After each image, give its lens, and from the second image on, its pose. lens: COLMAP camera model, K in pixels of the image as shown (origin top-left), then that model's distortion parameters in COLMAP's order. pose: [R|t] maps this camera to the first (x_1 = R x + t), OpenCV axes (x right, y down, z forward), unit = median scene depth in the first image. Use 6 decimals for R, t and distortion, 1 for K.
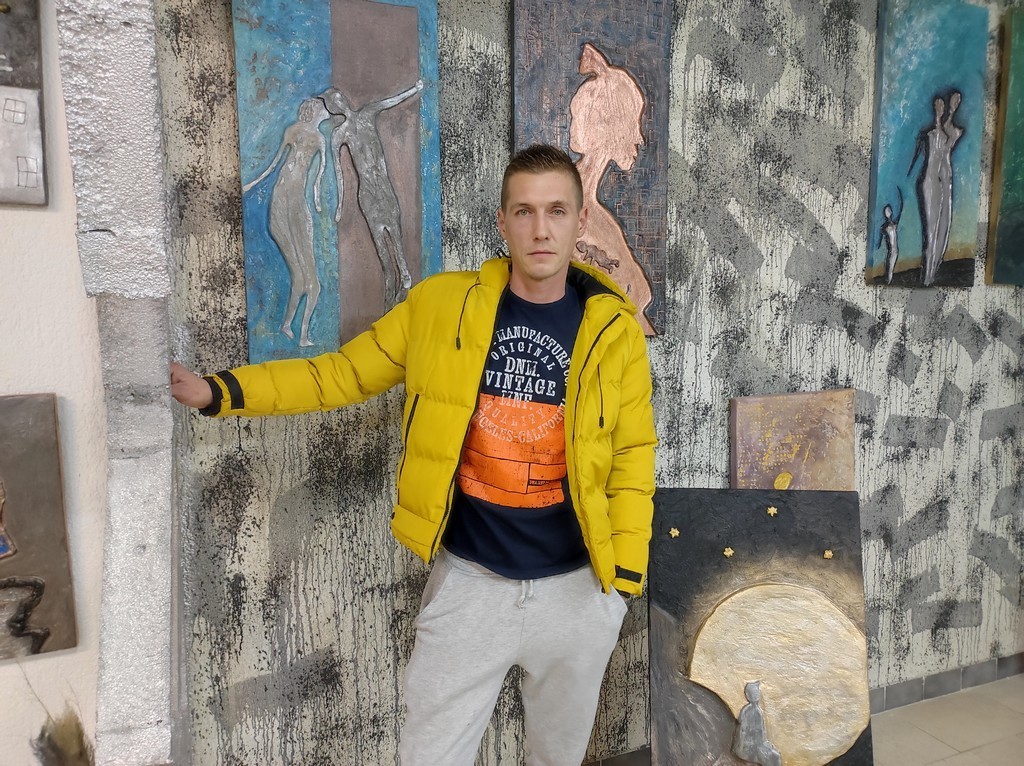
lens RADIAL K [[749.2, 0, 511.2], [0, 749.2, 378.1], [0, 0, 1]] dist [0.047416, -0.037398]
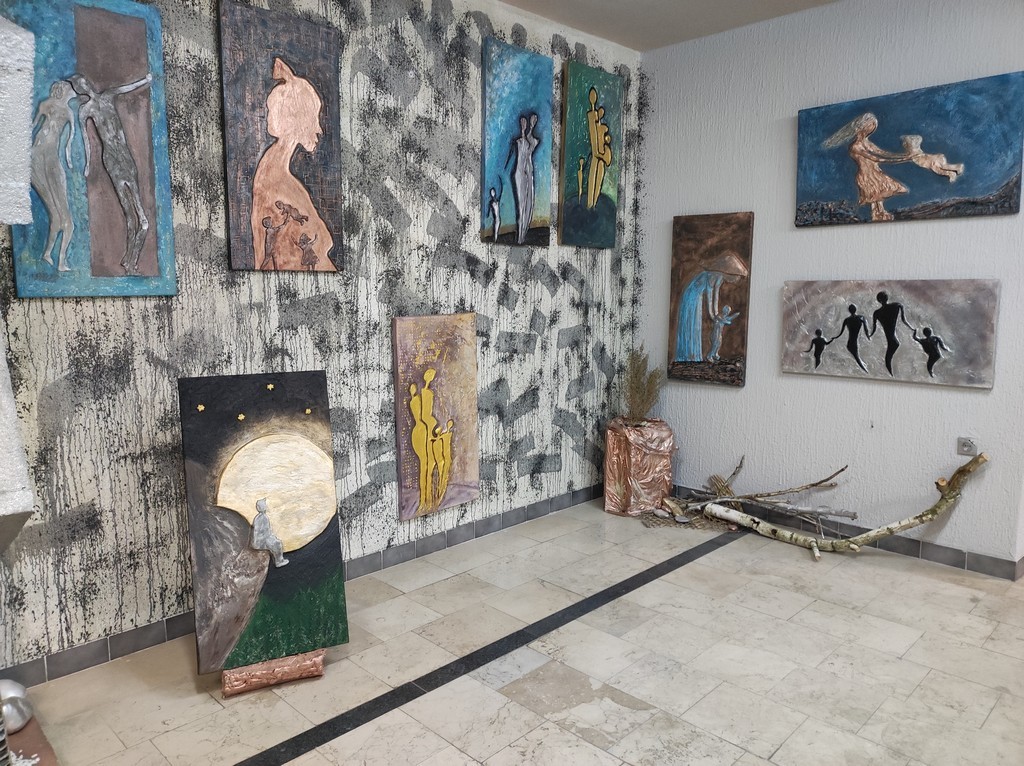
lens RADIAL K [[749.2, 0, 513.2], [0, 749.2, 378.2], [0, 0, 1]] dist [0.047416, -0.037398]
pose [[0.921304, -0.040077, 0.386773, -0.054276], [0.020534, 0.998301, 0.054531, 0.069532], [-0.388301, -0.042297, 0.920561, -0.417234]]
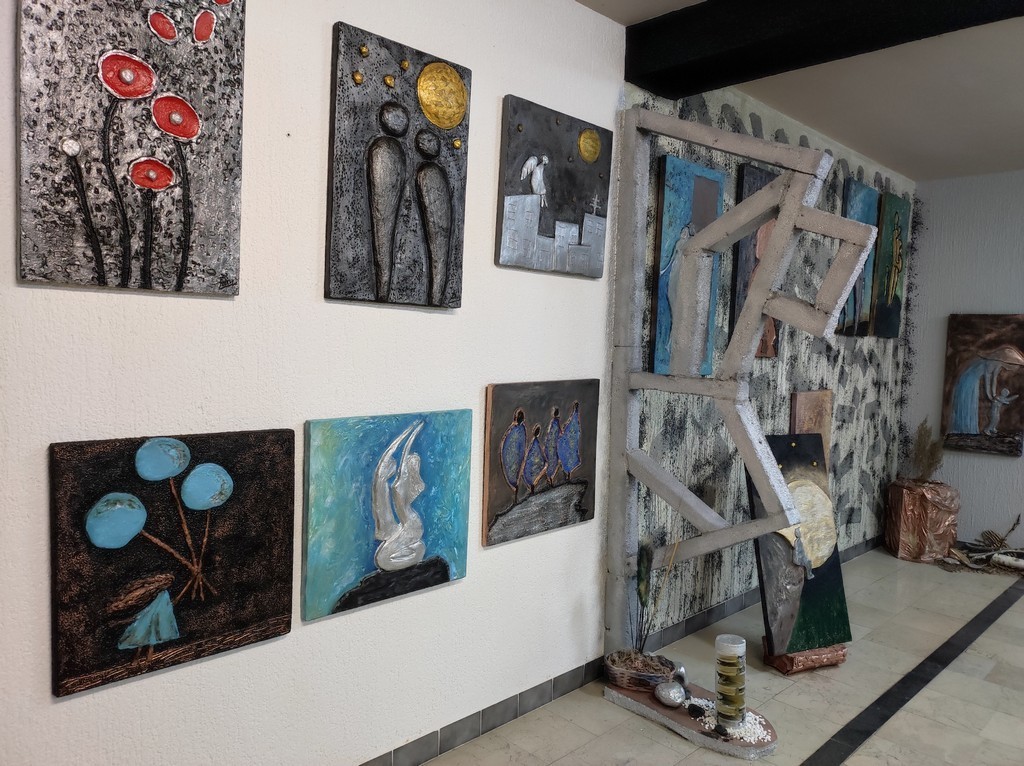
lens RADIAL K [[749.2, 0, 512.0], [0, 749.2, 379.6], [0, 0, 1]] dist [0.047416, -0.037398]
pose [[0.921252, 0.020153, 0.388444, -1.060225], [-0.010903, 0.999602, -0.026003, 0.050808], [-0.388813, 0.019720, 0.921105, -0.428851]]
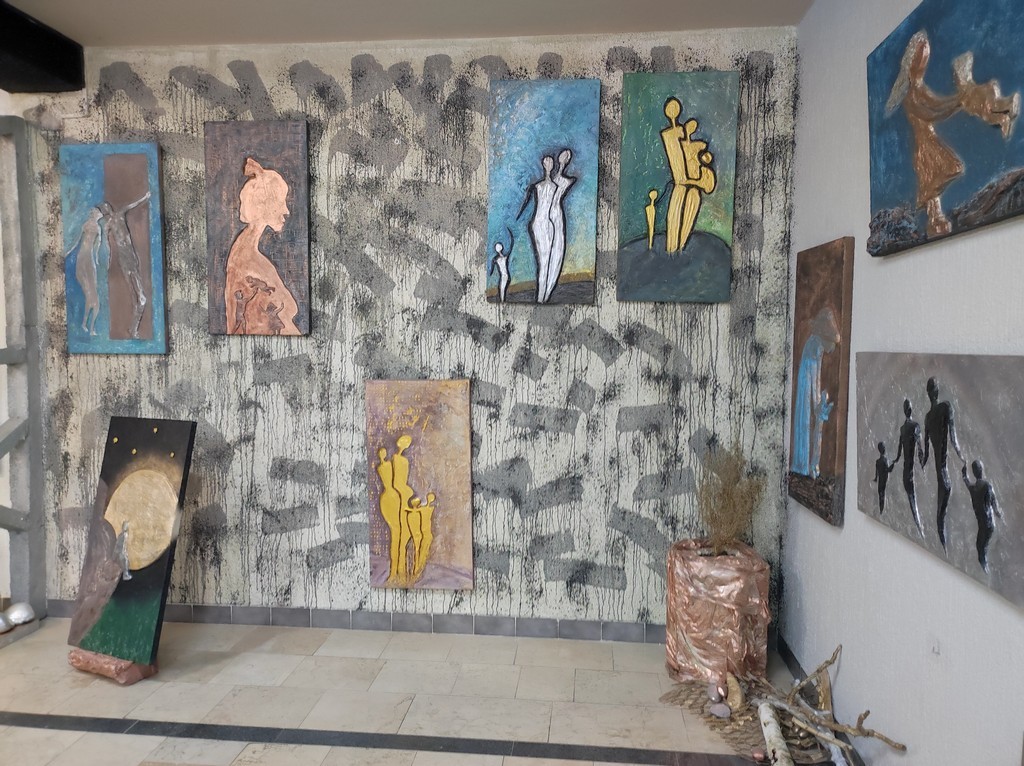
lens RADIAL K [[749.2, 0, 519.4], [0, 749.2, 378.0], [0, 0, 1]] dist [0.047416, -0.037398]
pose [[0.880346, 0.040835, -0.472571, 1.248599], [-0.052943, 0.998521, -0.012344, 0.025004], [0.471368, 0.035886, 0.881206, -0.142200]]
